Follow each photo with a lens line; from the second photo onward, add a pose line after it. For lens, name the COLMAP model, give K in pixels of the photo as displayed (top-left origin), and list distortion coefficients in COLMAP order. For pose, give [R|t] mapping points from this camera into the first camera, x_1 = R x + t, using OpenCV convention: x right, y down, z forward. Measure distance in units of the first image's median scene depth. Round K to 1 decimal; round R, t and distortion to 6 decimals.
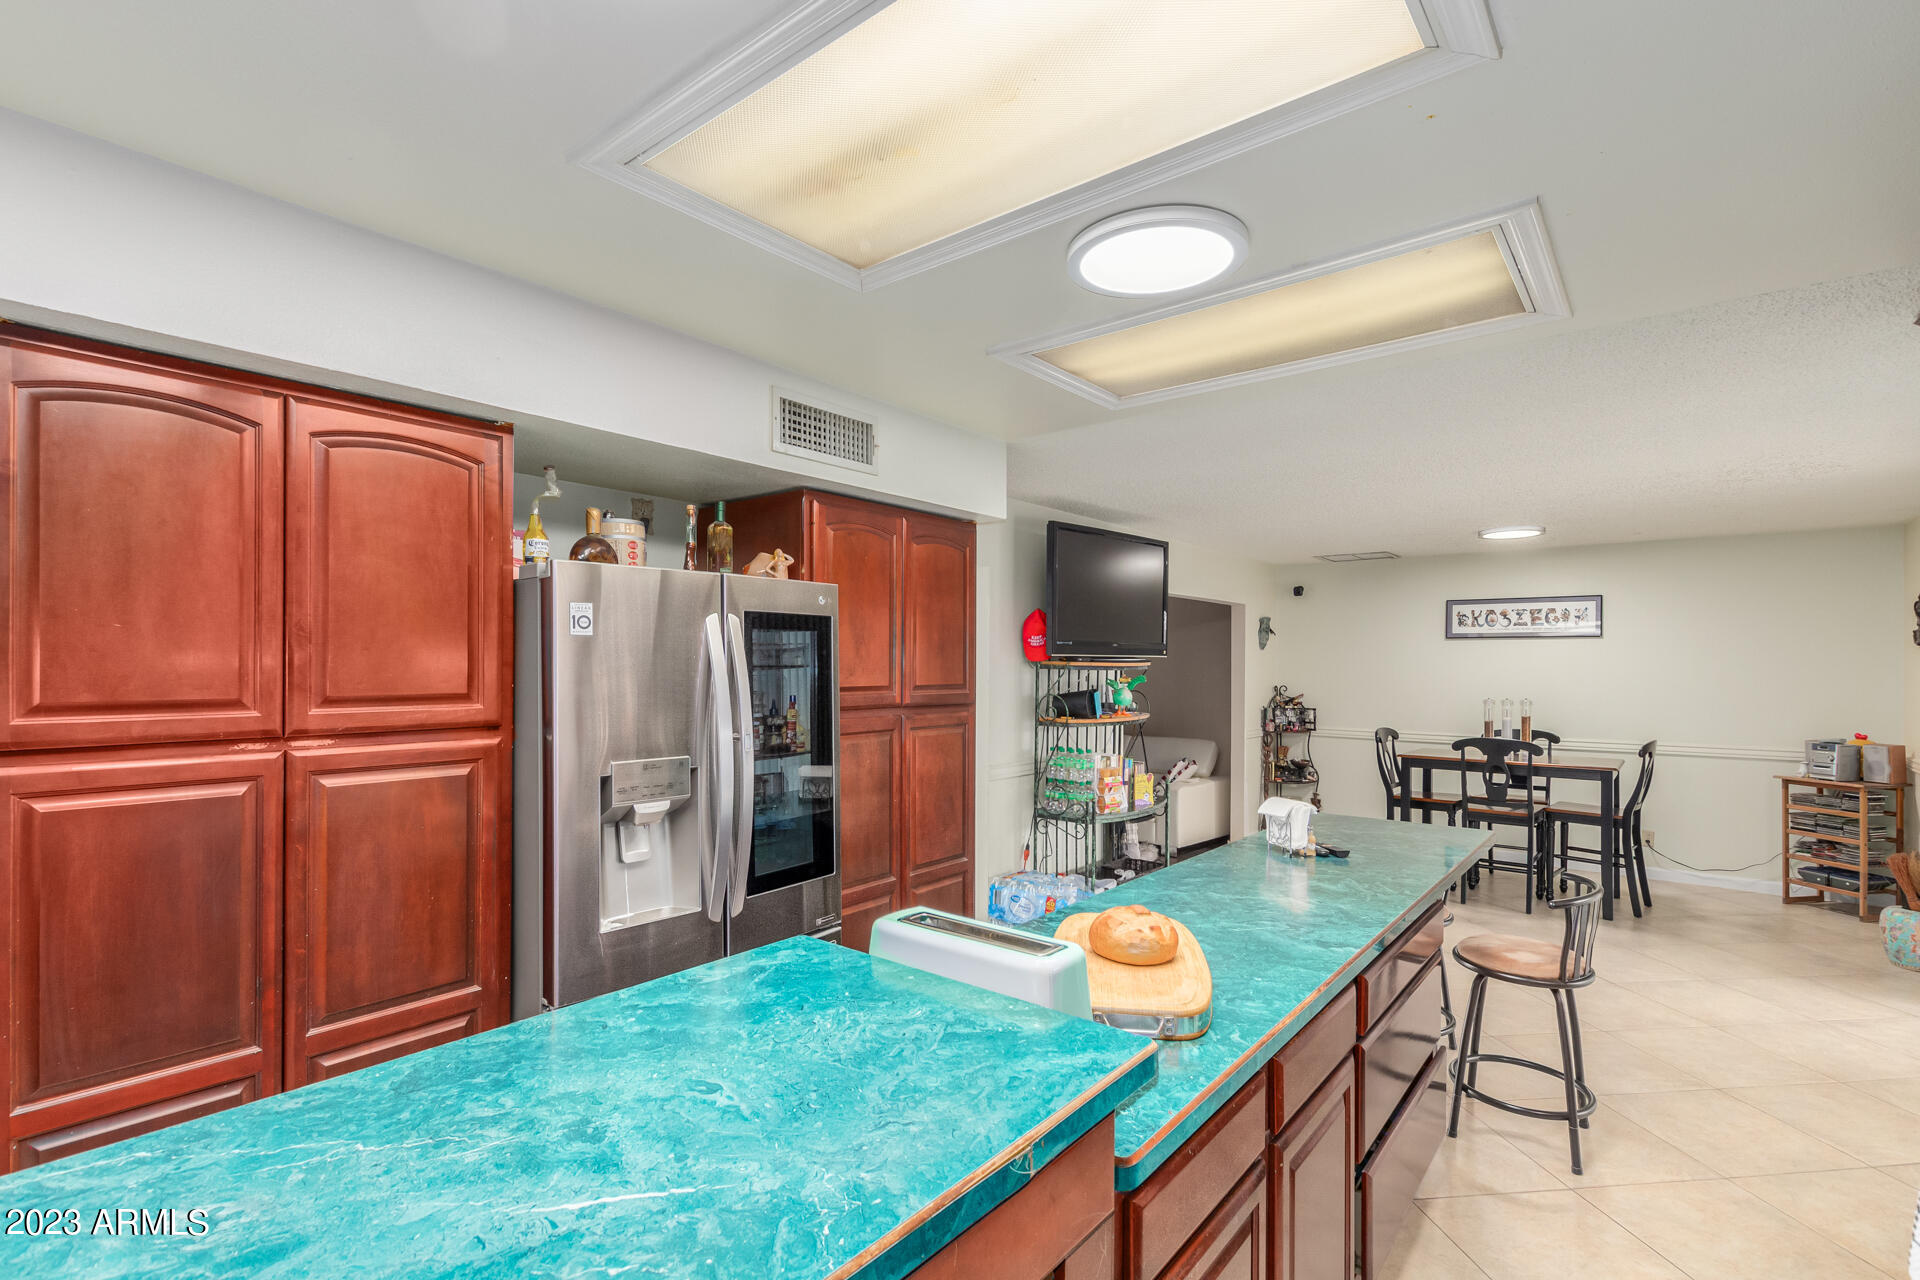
lens RADIAL K [[902.3, 0, 959.3], [0, 902.3, 667.7], [0, 0, 1]] dist [0.008619, -0.004479]
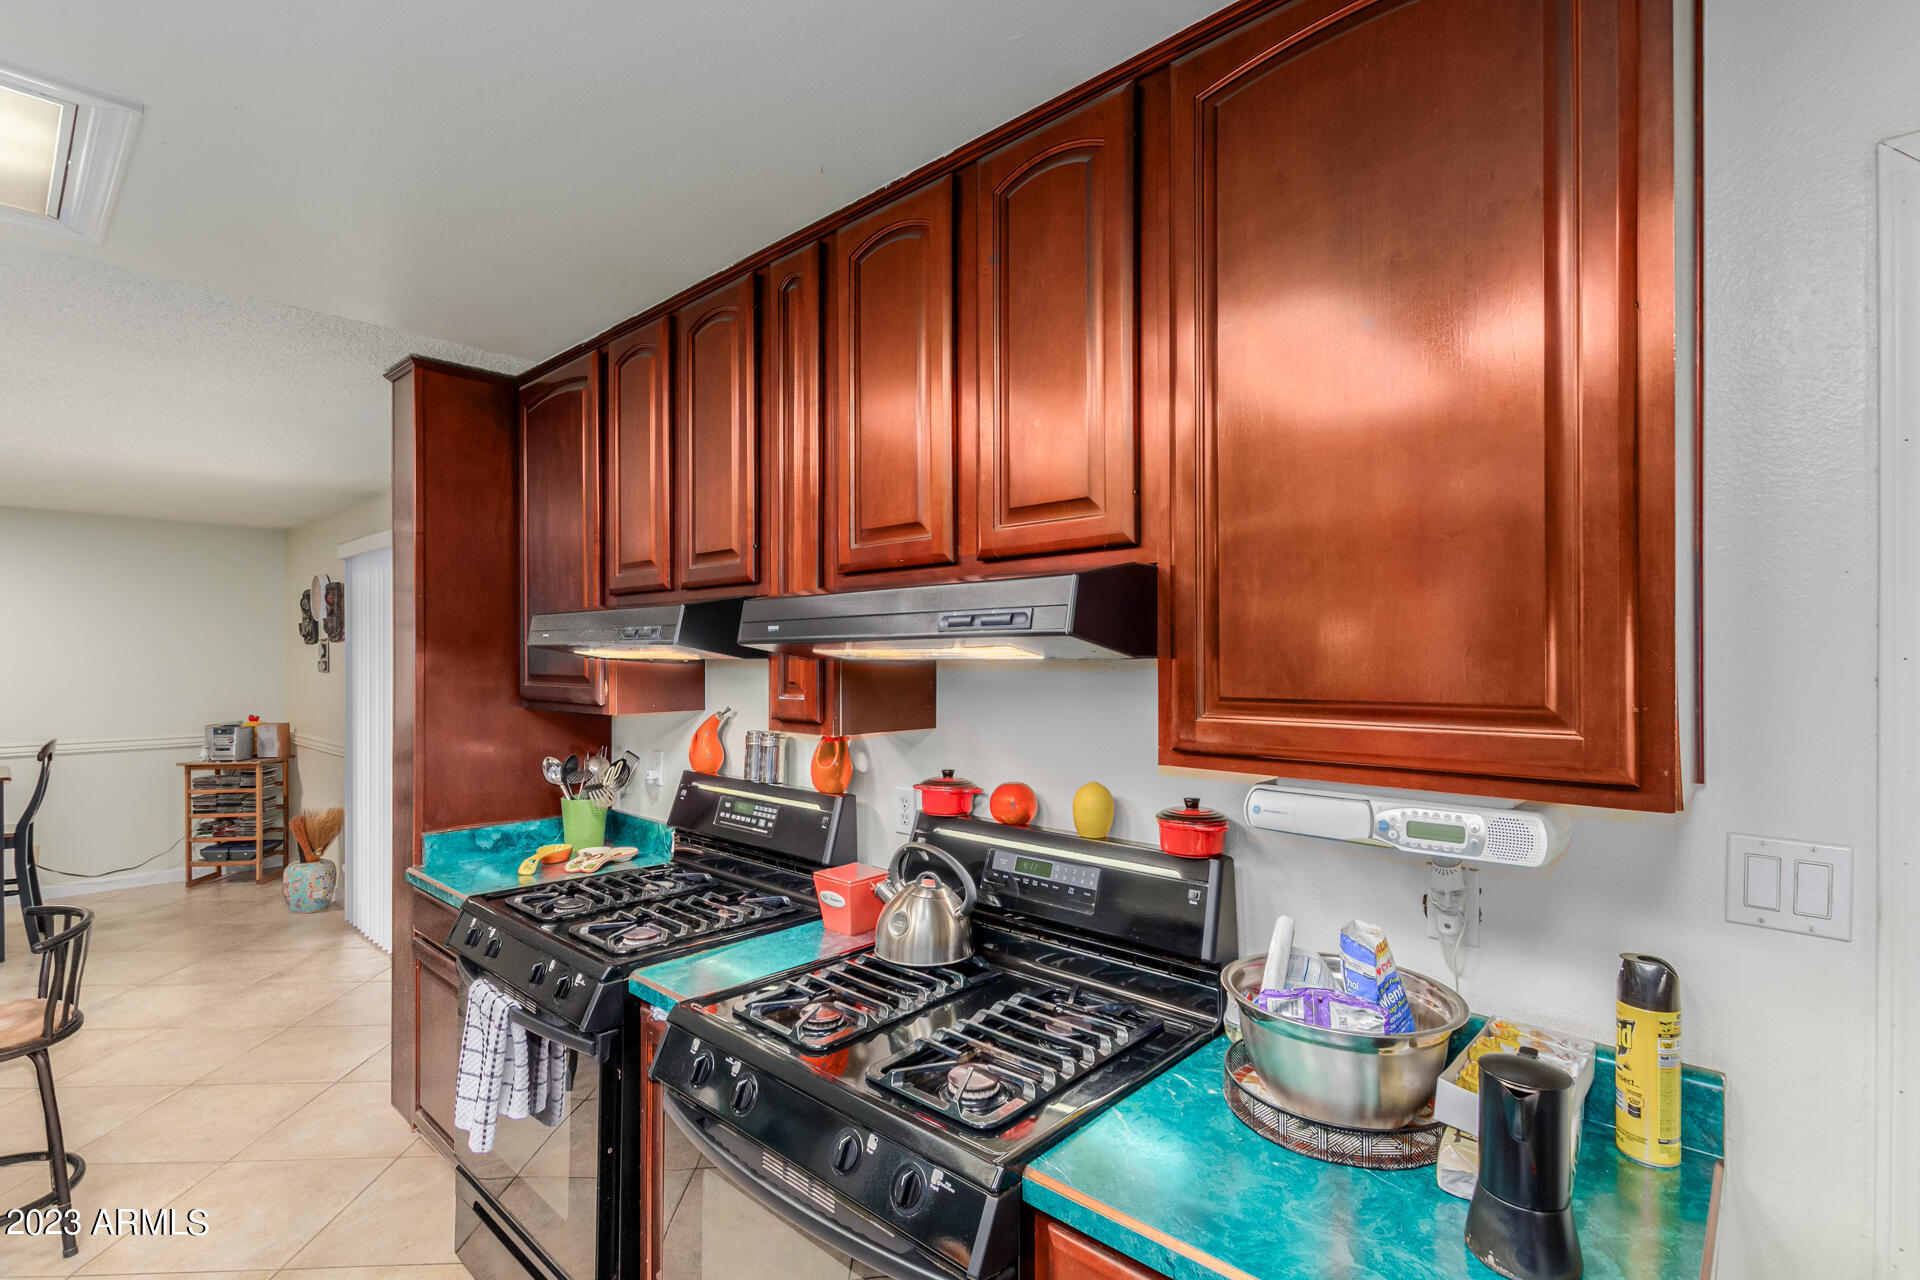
lens RADIAL K [[902.3, 0, 993.7], [0, 902.3, 662.1], [0, 0, 1]] dist [0.008619, -0.004479]
pose [[0.039089, -0.012056, 0.999163, -0.103622], [0.005239, 0.999916, 0.011860, 0.000042], [-0.999222, 0.004771, 0.039149, 0.088942]]
